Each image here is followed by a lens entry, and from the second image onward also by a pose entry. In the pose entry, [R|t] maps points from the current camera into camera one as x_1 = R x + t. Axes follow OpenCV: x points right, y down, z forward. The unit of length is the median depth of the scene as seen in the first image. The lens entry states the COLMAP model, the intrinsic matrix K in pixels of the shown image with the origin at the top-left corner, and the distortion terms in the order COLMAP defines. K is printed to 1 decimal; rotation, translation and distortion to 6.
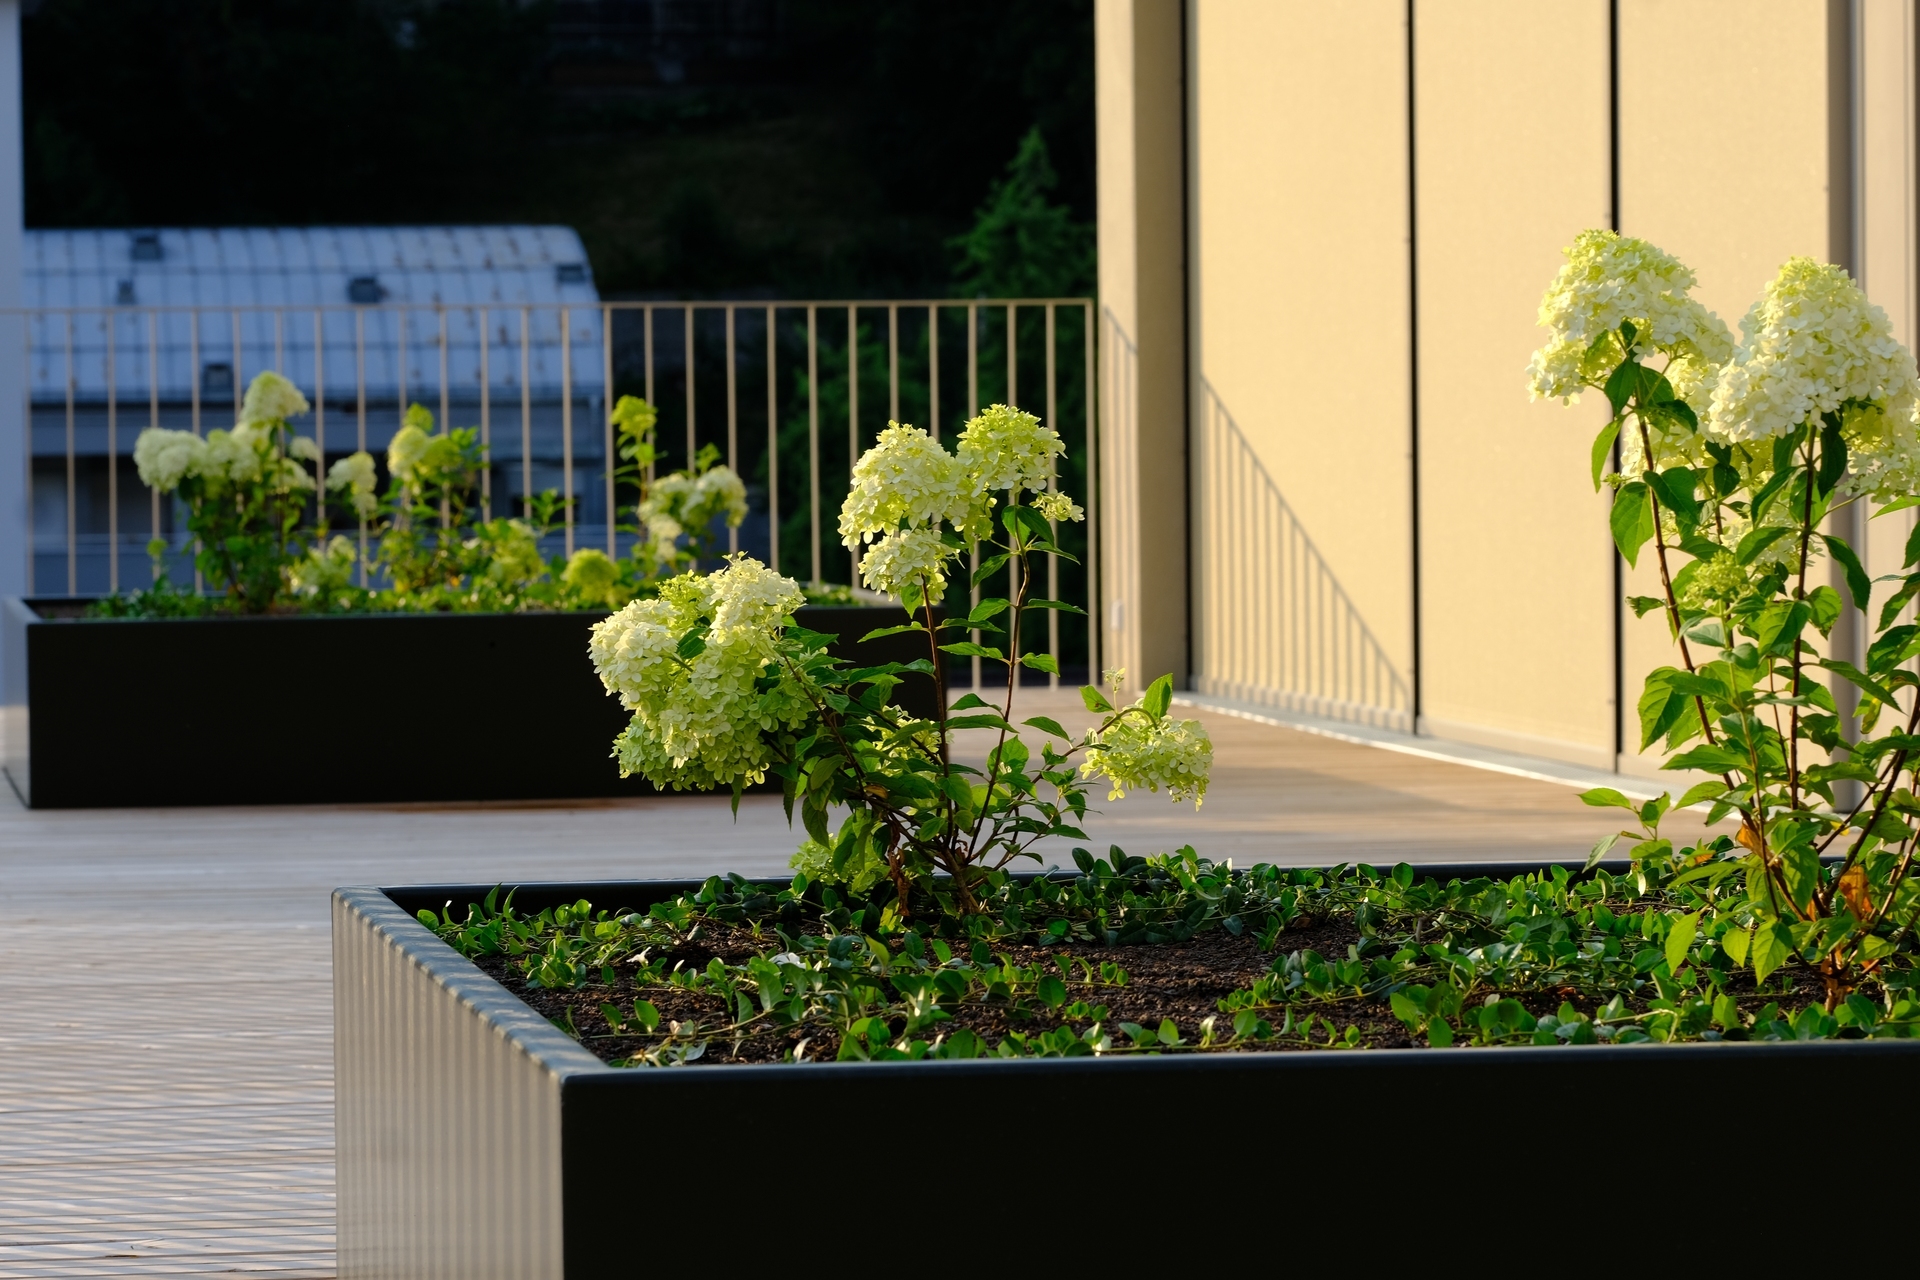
lens RADIAL K [[7086.0, 0, 960.0], [0, 7086.0, 640.0], [0, 0, 1]] dist [0.214542, -4.243106]
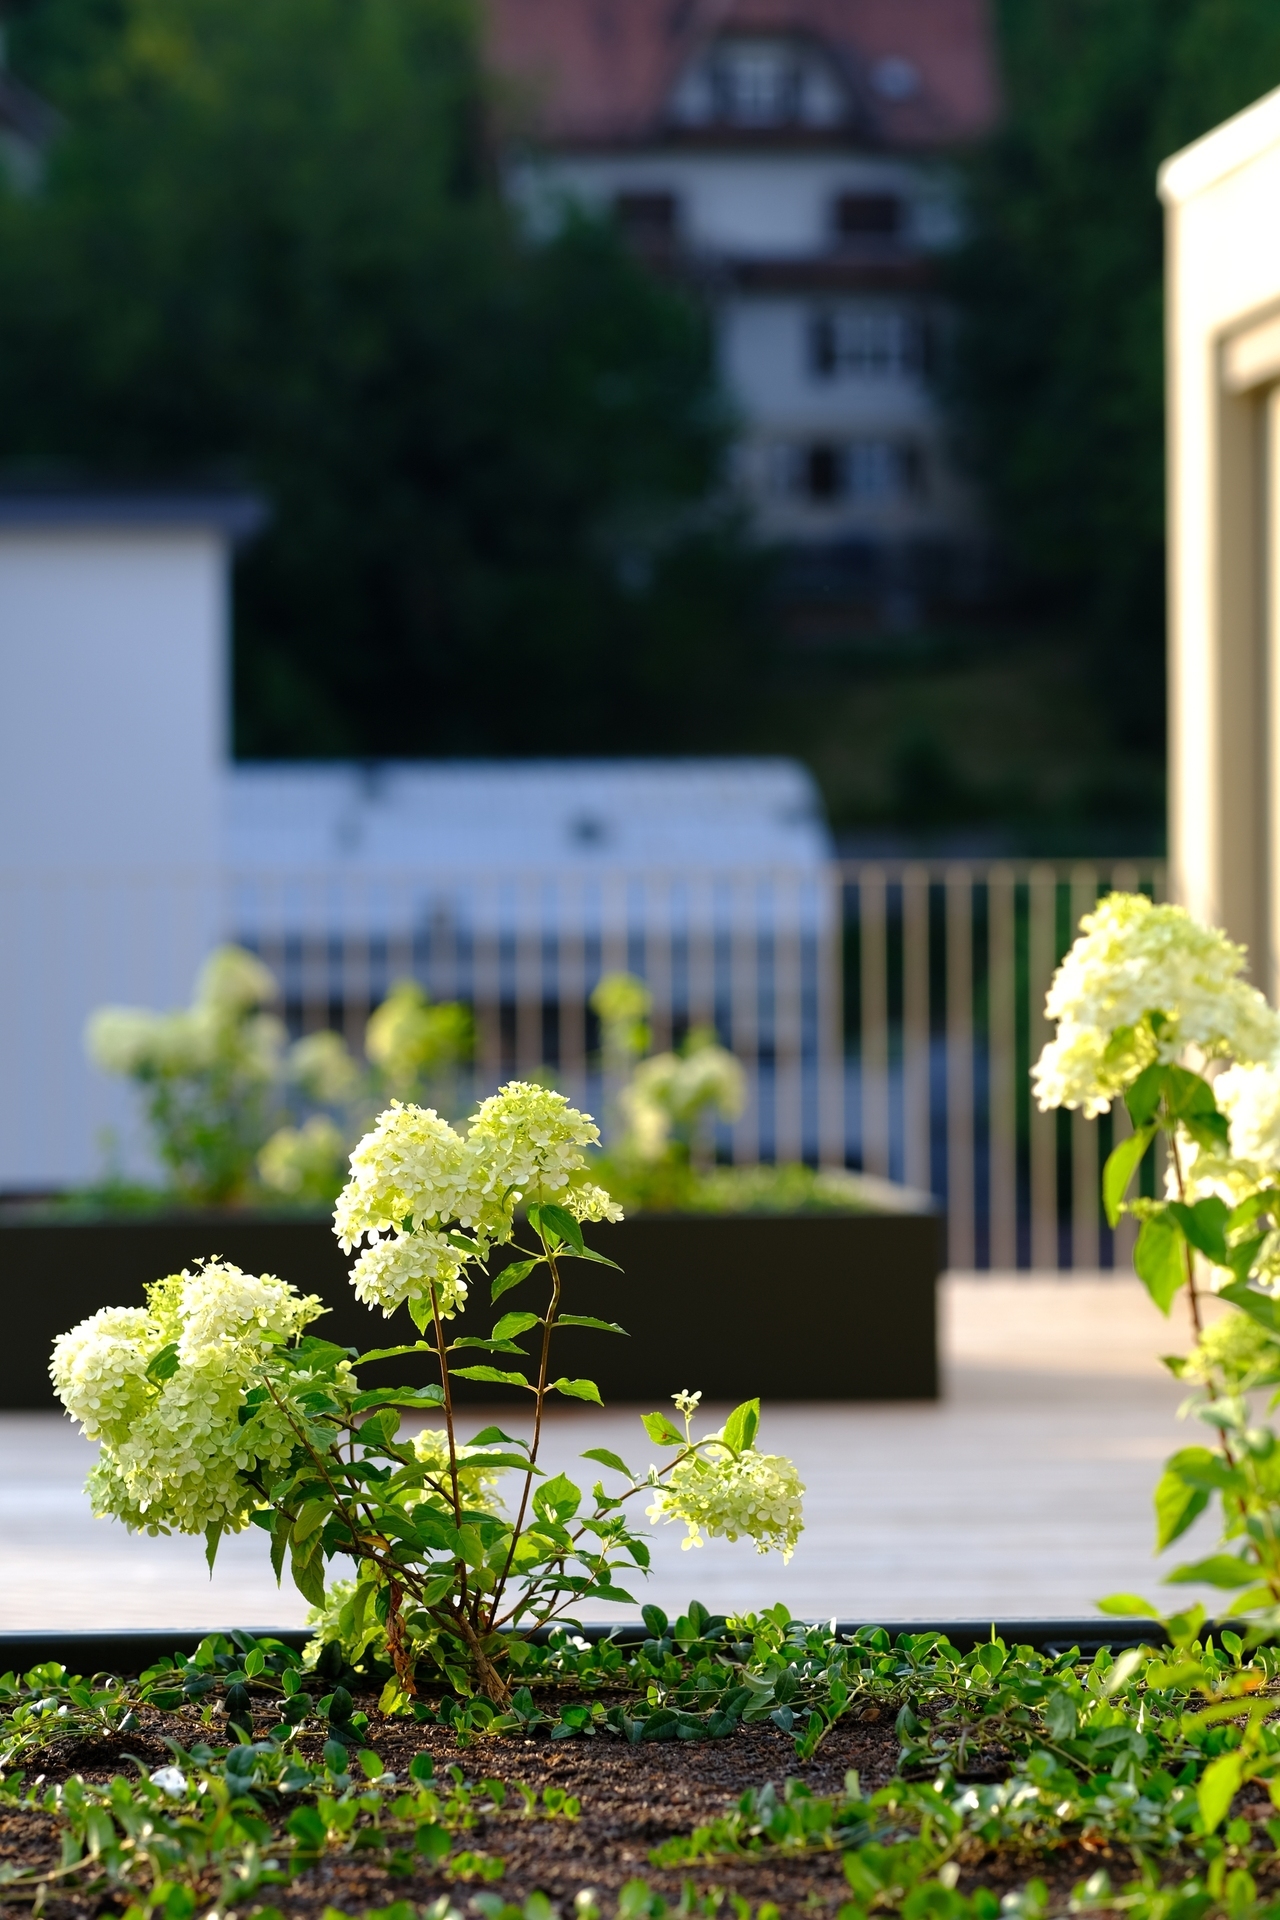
lens RADIAL K [[7086.0, 0, 640.0], [0, 7086.0, 960.0], [0, 0, 1]] dist [0.214542, -4.243106]
pose [[0.996374, 0.005606, -0.084894, 0.089575], [-0.008121, 0.999537, -0.029314, -0.023043], [0.084690, 0.029897, 0.995959, 0.170170]]
